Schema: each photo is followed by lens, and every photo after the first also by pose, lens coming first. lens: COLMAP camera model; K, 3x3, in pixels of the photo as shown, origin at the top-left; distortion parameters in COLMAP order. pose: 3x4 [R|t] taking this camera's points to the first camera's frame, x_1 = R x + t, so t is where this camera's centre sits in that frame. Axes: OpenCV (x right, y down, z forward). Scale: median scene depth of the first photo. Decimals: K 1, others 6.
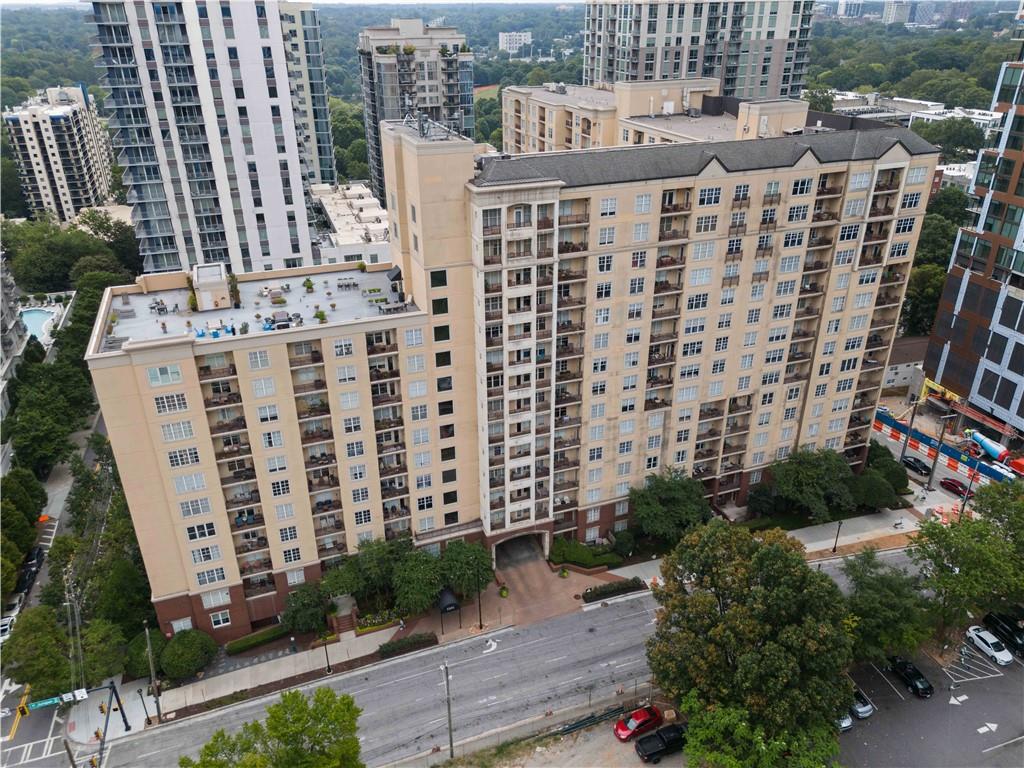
lens RADIAL K [[756.1, 0, 515.9], [0, 756.1, 380.5], [0, 0, 1]] dist [0.072280, -0.045111]
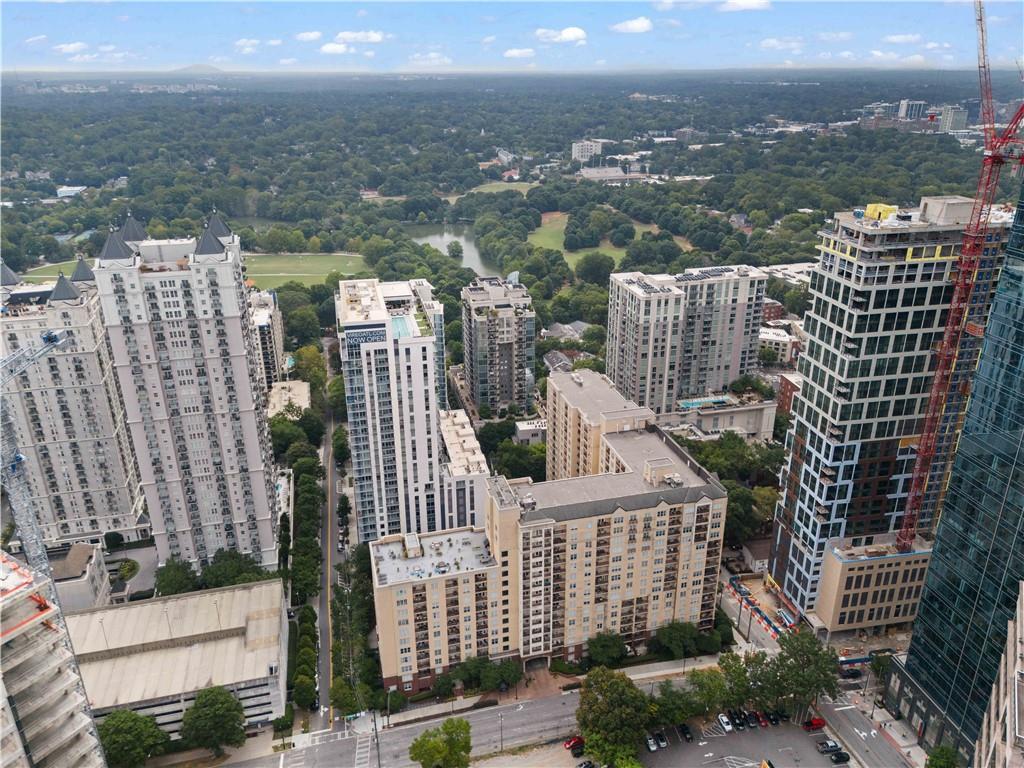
lens RADIAL K [[756.1, 0, 515.8], [0, 756.1, 383.3], [0, 0, 1]] dist [0.072280, -0.045111]
pose [[0.995265, 0.037427, -0.089700, 0.121240], [-0.043011, 0.997201, -0.061152, -0.480338], [0.087160, 0.064720, 0.994090, -1.344281]]
